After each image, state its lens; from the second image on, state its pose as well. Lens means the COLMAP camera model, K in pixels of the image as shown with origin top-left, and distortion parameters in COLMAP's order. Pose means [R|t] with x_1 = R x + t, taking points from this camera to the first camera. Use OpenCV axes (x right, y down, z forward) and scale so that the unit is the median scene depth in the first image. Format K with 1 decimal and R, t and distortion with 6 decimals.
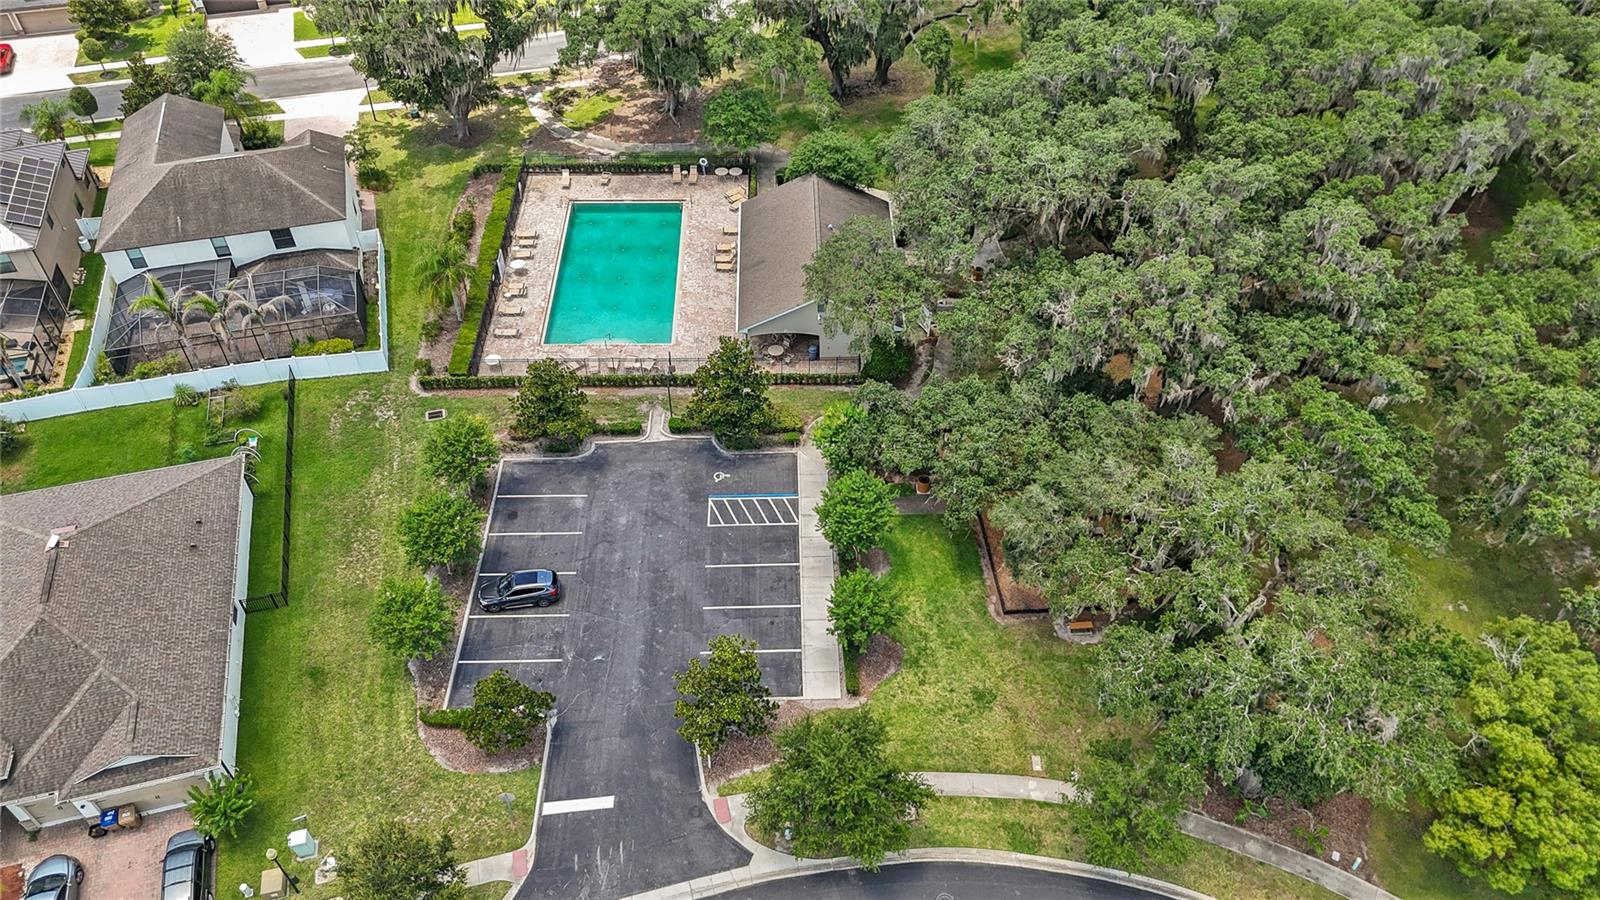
lens RADIAL K [[1177.7, 0, 800.0], [0, 1177.7, 450.0], [0, 0, 1]] dist [0.082093, -0.077491]
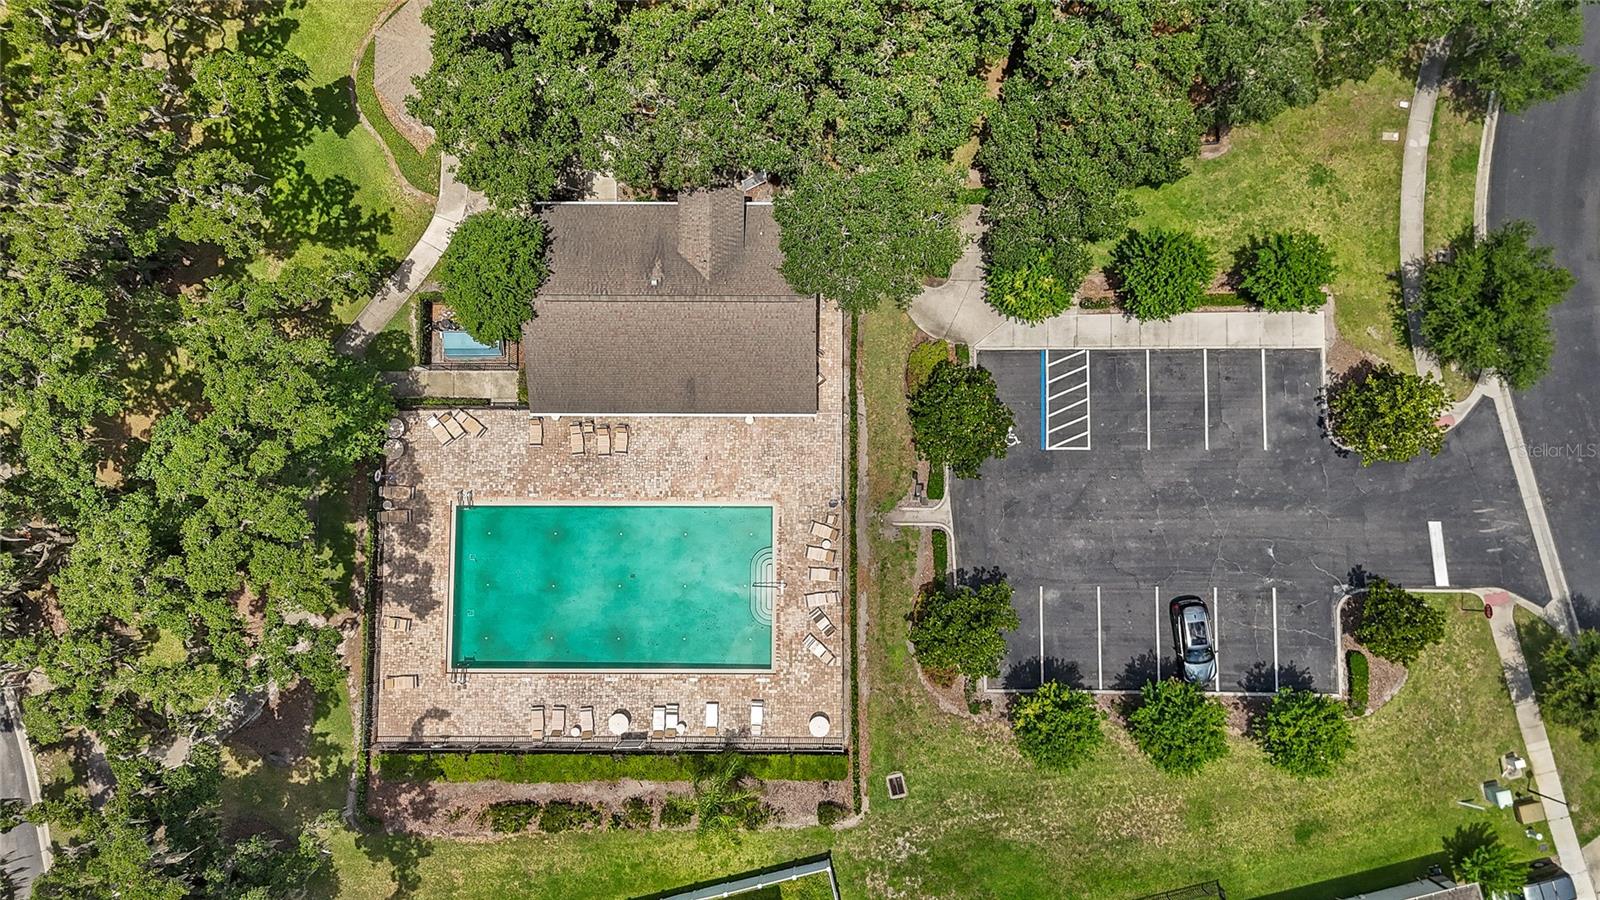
lens RADIAL K [[1177.7, 0, 800.0], [0, 1177.7, 450.0], [0, 0, 1]] dist [0.082093, -0.077491]
pose [[0.022368, -0.997757, 0.063092, -0.140860], [0.726762, 0.059564, 0.684302, -0.720839], [-0.686525, 0.030546, 0.726464, 0.486432]]
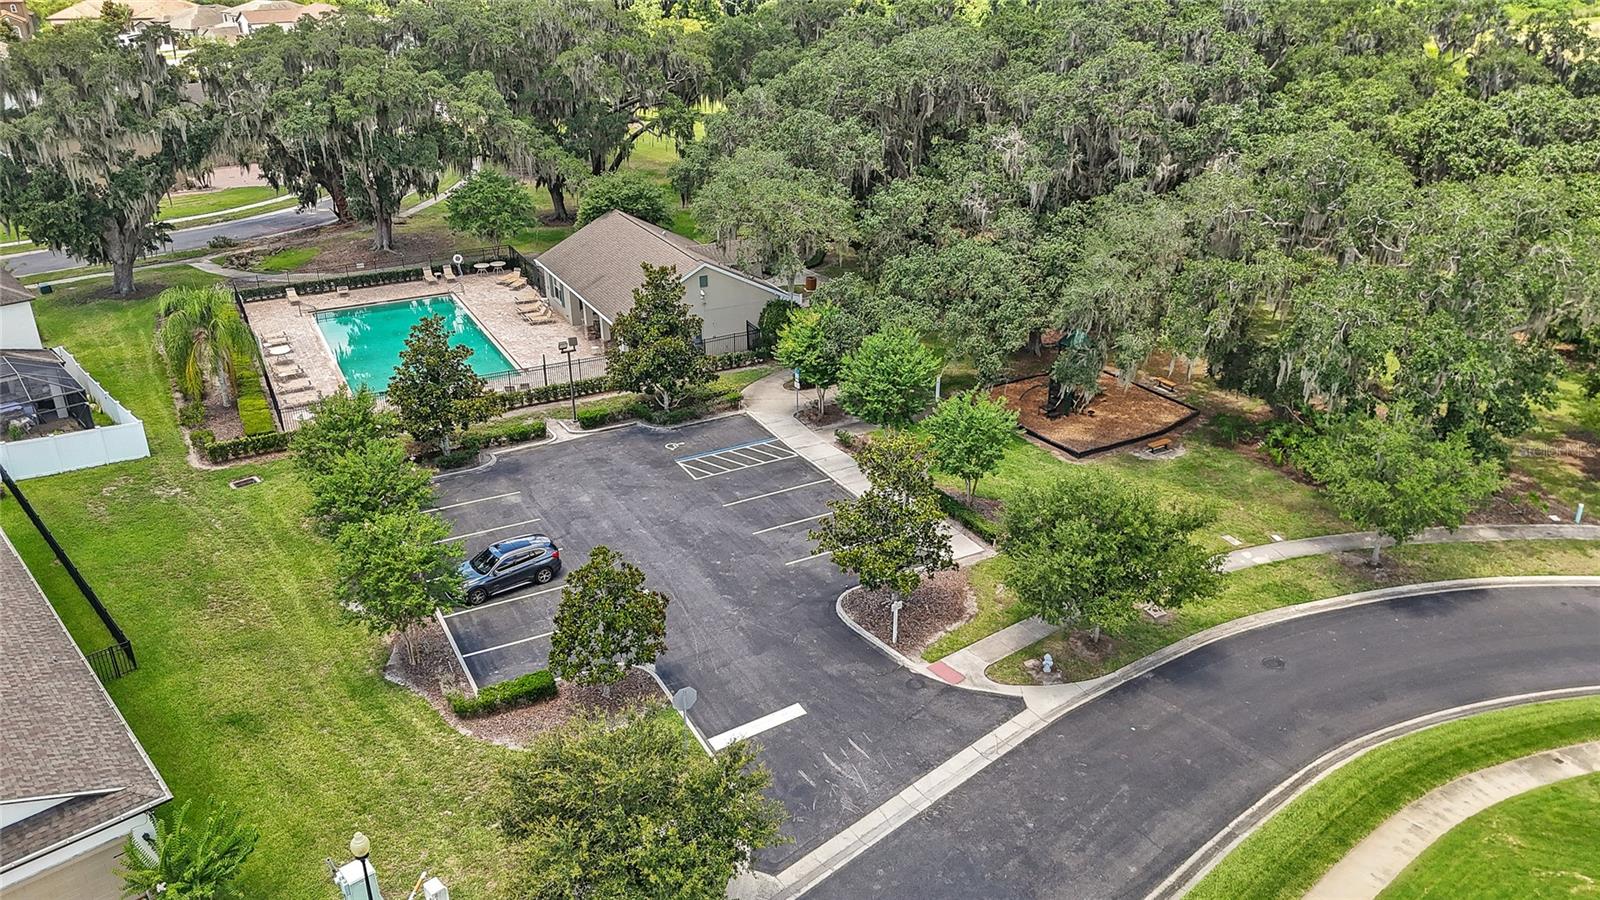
lens RADIAL K [[1177.7, 0, 800.0], [0, 1177.7, 450.0], [0, 0, 1]] dist [0.082093, -0.077491]
pose [[0.893255, -0.192363, 0.406316, -0.326931], [0.321749, 0.904790, -0.278985, 0.284671], [-0.313964, 0.379937, 0.870100, 0.294284]]
